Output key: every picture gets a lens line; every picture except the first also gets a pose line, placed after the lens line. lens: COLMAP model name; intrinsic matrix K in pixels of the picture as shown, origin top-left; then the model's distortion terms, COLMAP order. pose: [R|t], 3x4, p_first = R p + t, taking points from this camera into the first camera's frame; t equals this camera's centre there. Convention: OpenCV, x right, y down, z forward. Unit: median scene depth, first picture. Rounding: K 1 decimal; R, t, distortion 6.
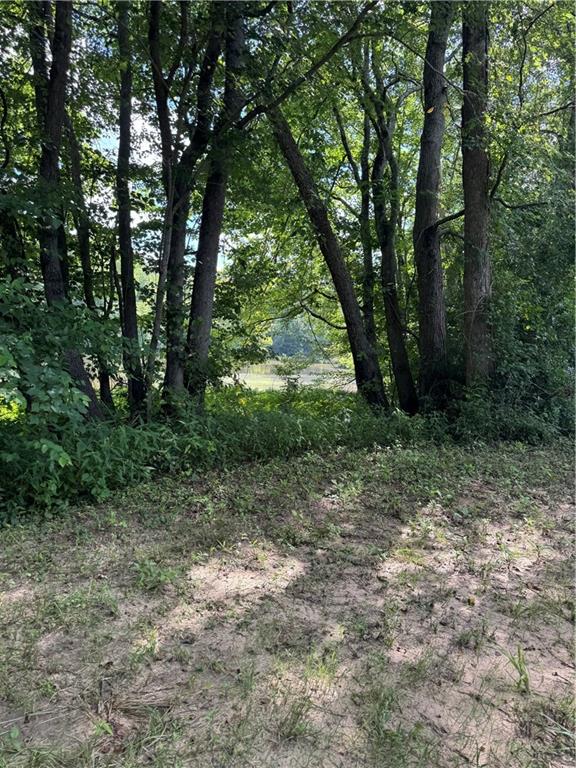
lens RADIAL K [[542.3, 0, 288.7], [0, 542.3, 384.5], [0, 0, 1]] dist [0.038964, -0.044325]
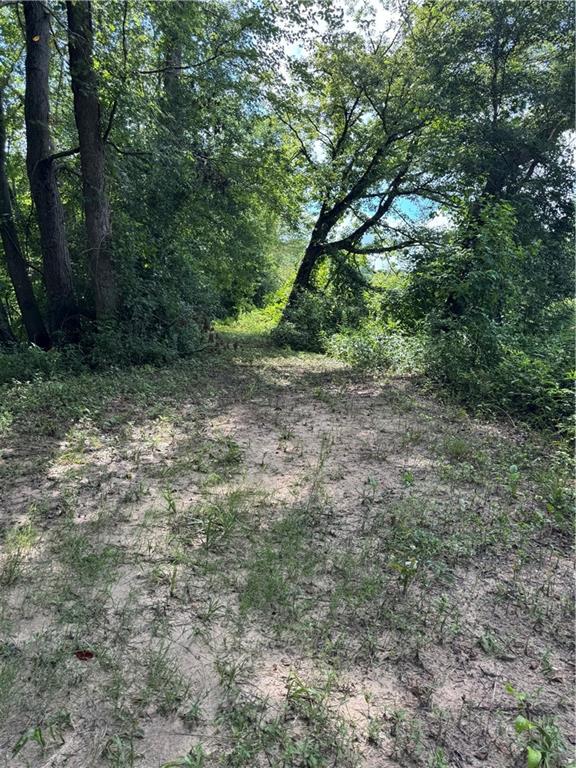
lens RADIAL K [[542.3, 0, 291.4], [0, 542.3, 381.7], [0, 0, 1]] dist [0.038964, -0.044325]
pose [[0.780537, -0.109429, 0.615457, -0.084490], [0.044245, 0.991760, 0.120223, 0.020826], [-0.623542, -0.066608, 0.778947, -0.146466]]
